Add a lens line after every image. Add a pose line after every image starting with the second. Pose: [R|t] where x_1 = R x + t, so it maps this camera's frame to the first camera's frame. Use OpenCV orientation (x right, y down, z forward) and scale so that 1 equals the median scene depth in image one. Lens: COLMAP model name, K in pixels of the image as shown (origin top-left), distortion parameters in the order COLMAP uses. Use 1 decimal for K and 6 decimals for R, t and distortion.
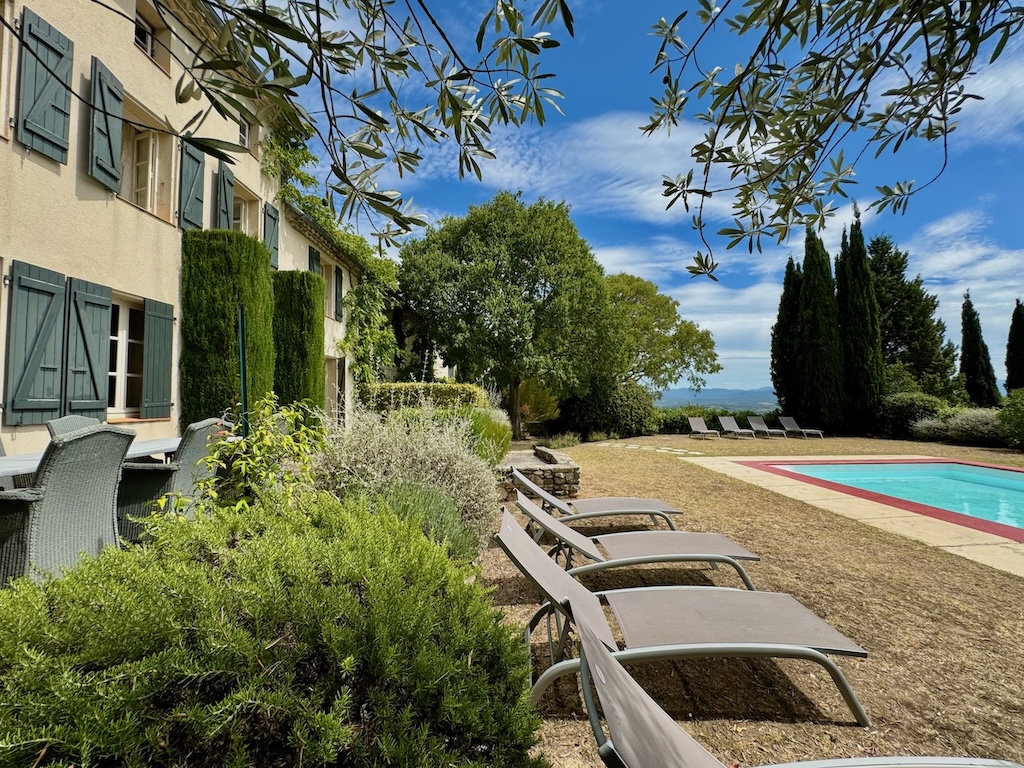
lens RADIAL K [[409.0, 0, 509.7], [0, 409.0, 381.6], [0, 0, 1]] dist [-0.000609, -0.000091]
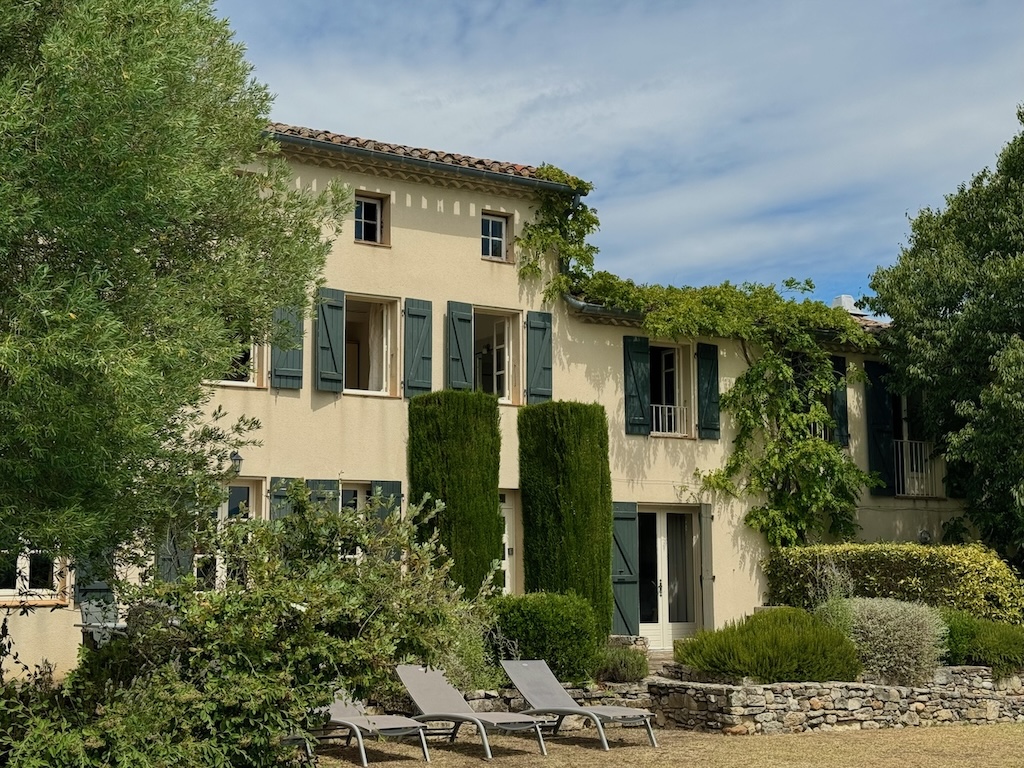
lens RADIAL K [[1438.4, 0, 510.7], [0, 1438.4, 384.2], [0, 0, 1]] dist [0.030836, 0.000000]
pose [[0.548095, -0.107512, -0.829478, 2.055876], [0.038210, 0.993888, -0.103574, -0.052739], [0.835543, 0.025074, 0.548853, -0.614193]]
